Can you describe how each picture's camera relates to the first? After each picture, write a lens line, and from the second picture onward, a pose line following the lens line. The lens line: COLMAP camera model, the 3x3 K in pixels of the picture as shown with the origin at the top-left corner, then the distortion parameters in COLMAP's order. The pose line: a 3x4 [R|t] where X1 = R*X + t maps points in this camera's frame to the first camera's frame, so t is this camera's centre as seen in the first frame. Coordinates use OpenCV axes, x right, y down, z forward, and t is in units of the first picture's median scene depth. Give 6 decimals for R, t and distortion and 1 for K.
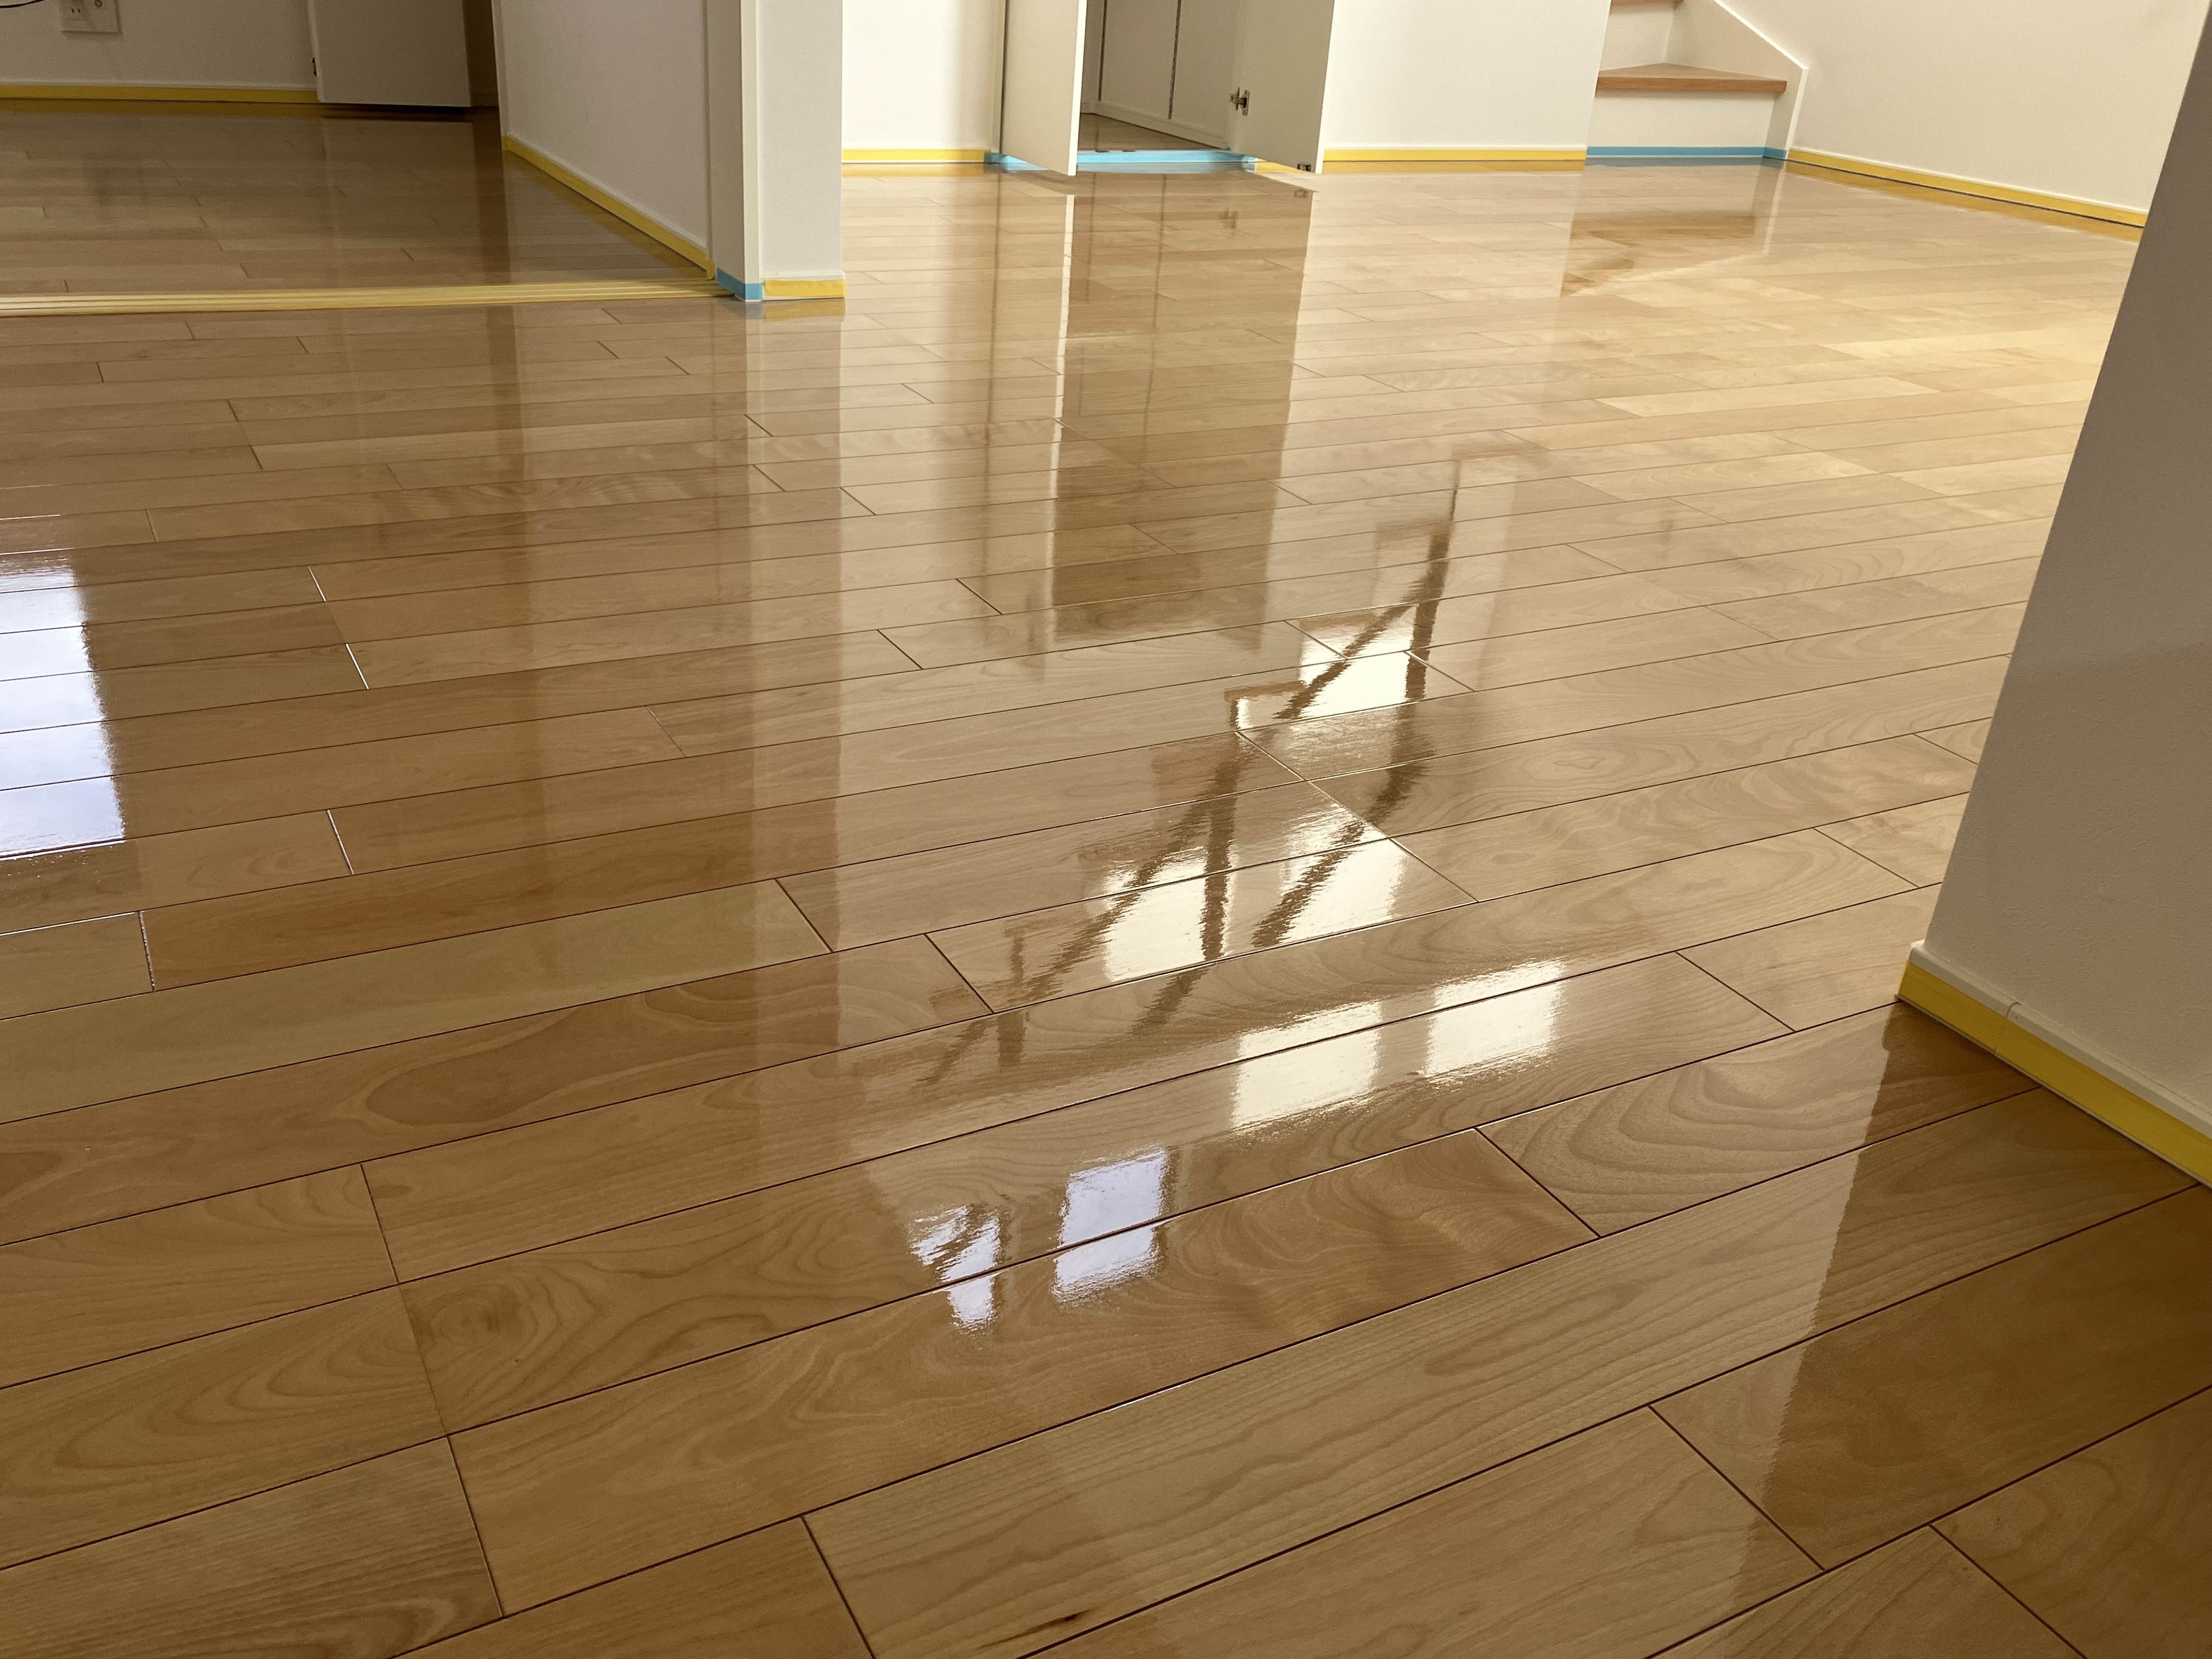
lens RADIAL K [[1931.0, 0, 1111.2], [0, 1931.0, 828.3], [0, 0, 1]] dist [-0.021049, 0.003534]
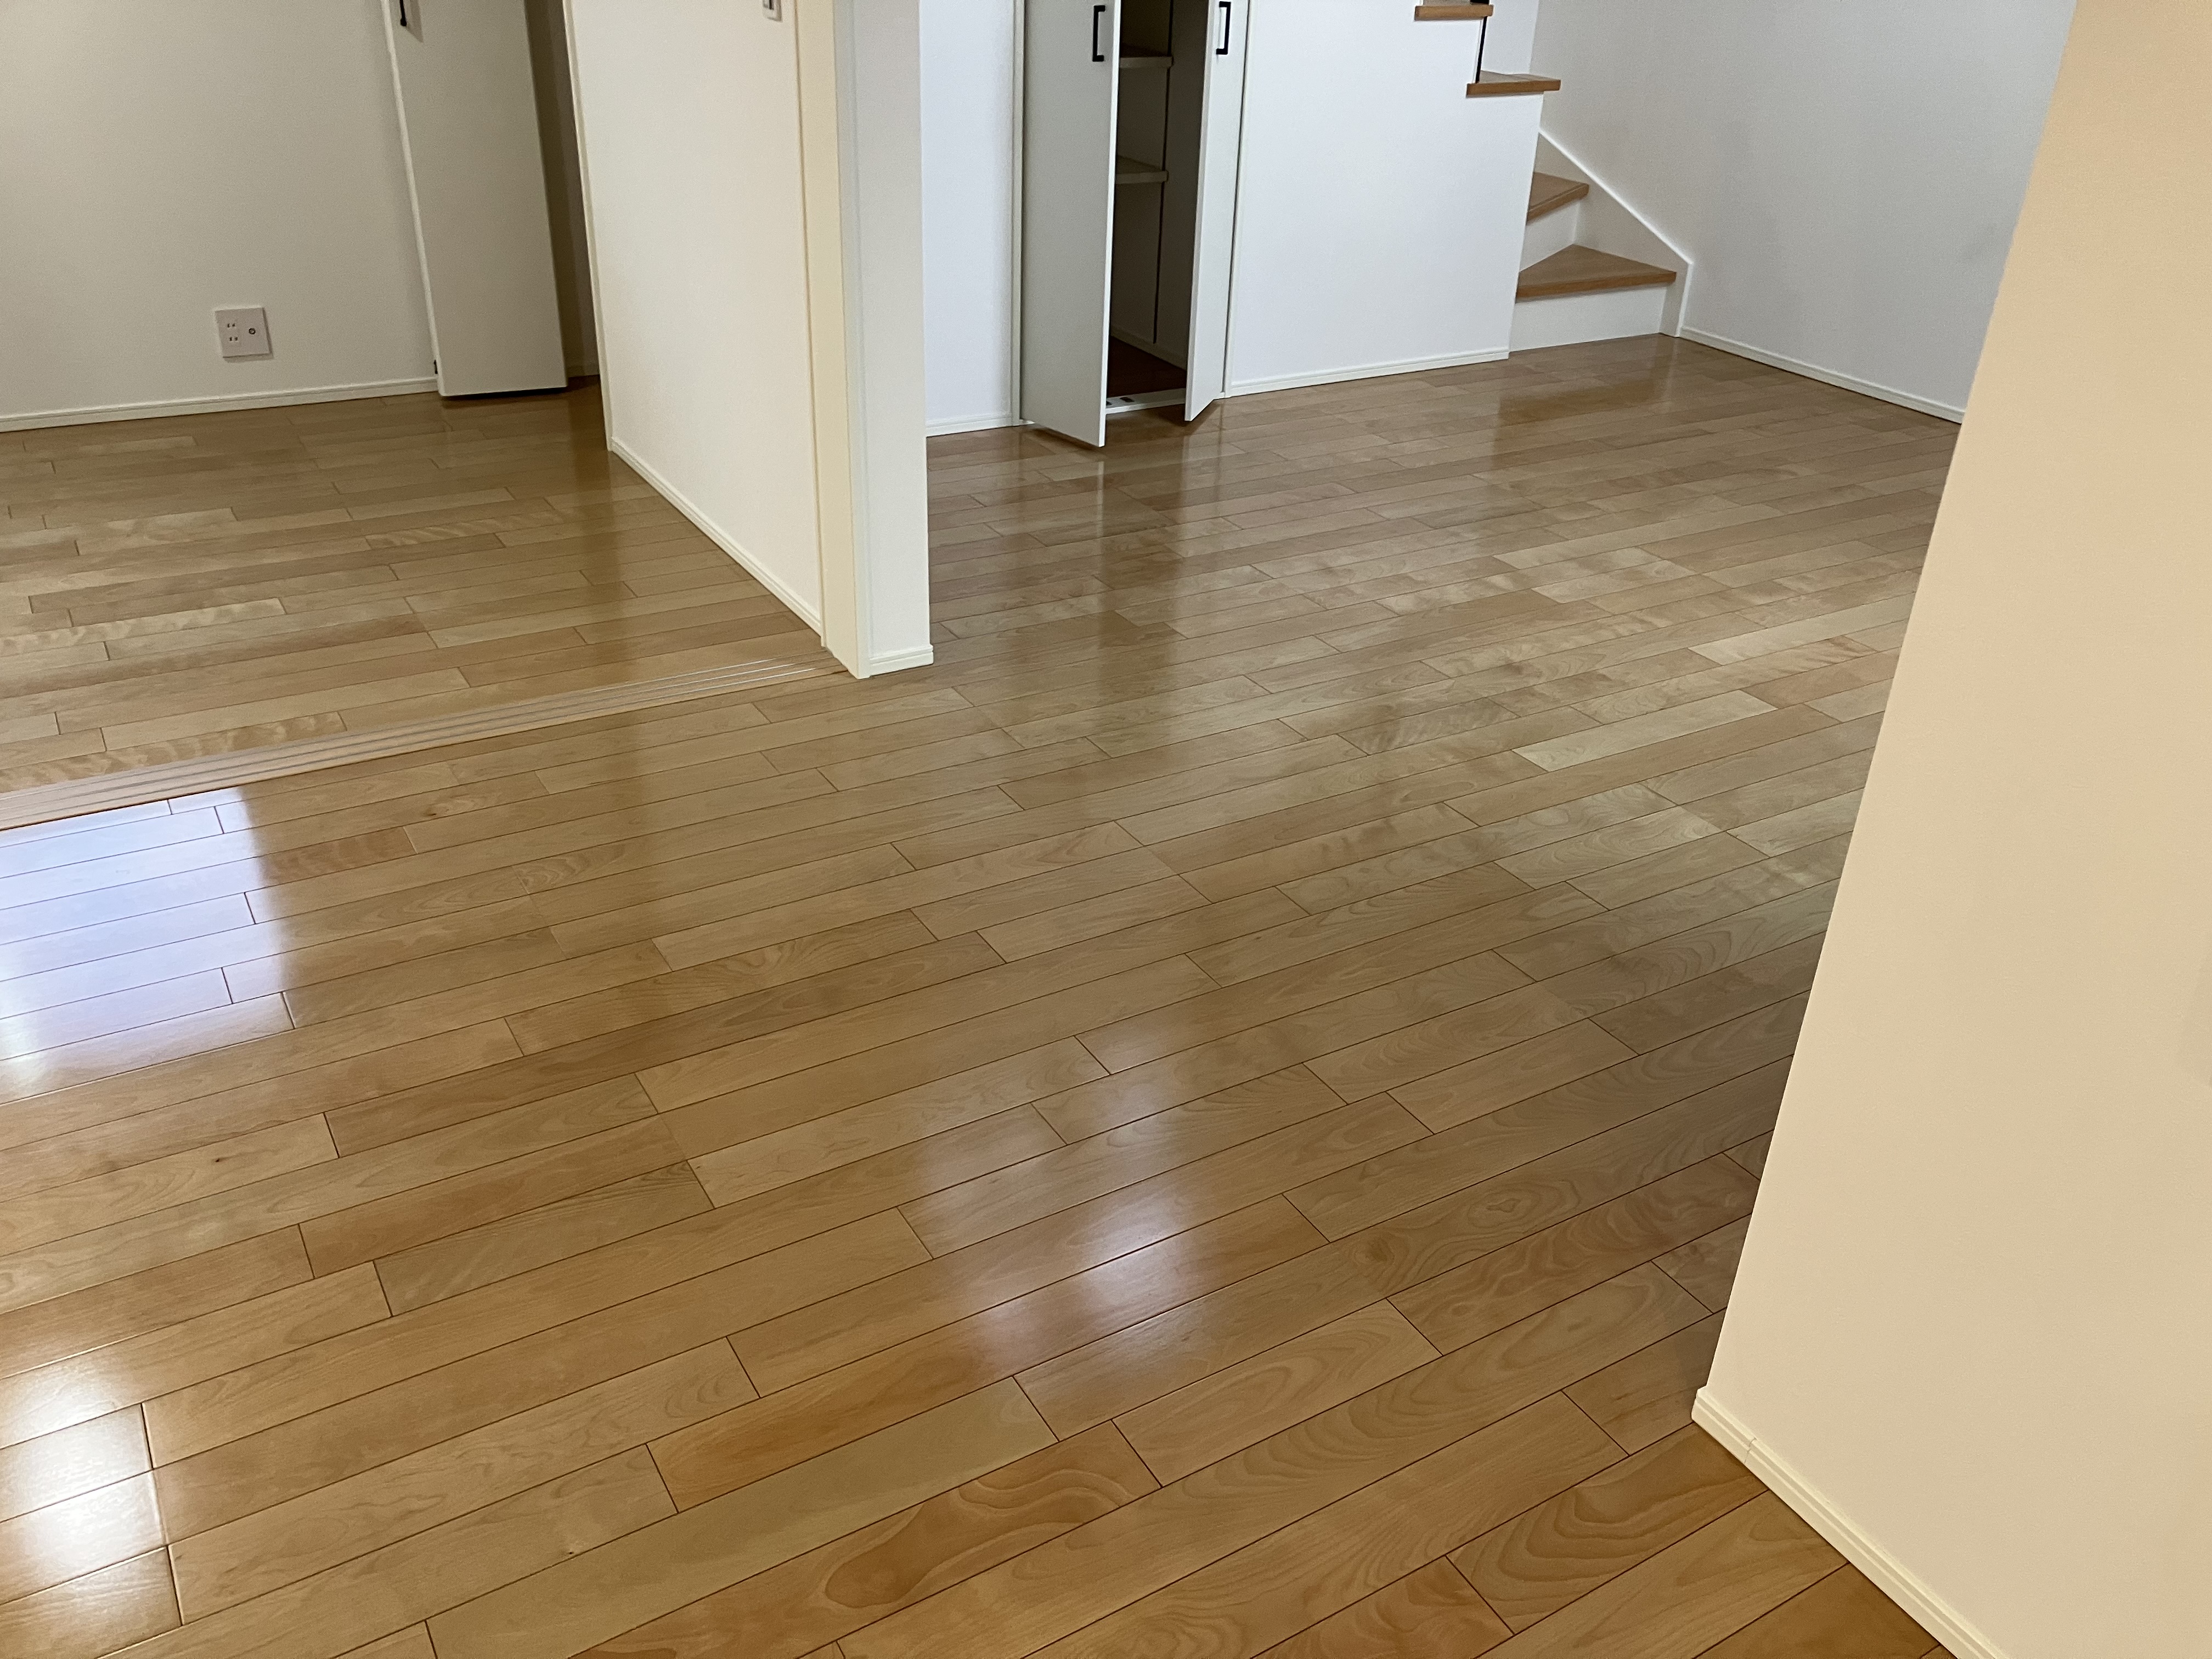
lens RADIAL K [[1893.3, 0, 1149.9], [0, 1893.3, 787.1], [0, 0, 1]] dist [0.006356, -0.035012]
pose [[0.998437, -0.038220, 0.040775, -0.047352], [0.036465, 0.998412, 0.042942, -0.238508], [-0.042351, -0.041388, 0.998245, -0.261226]]
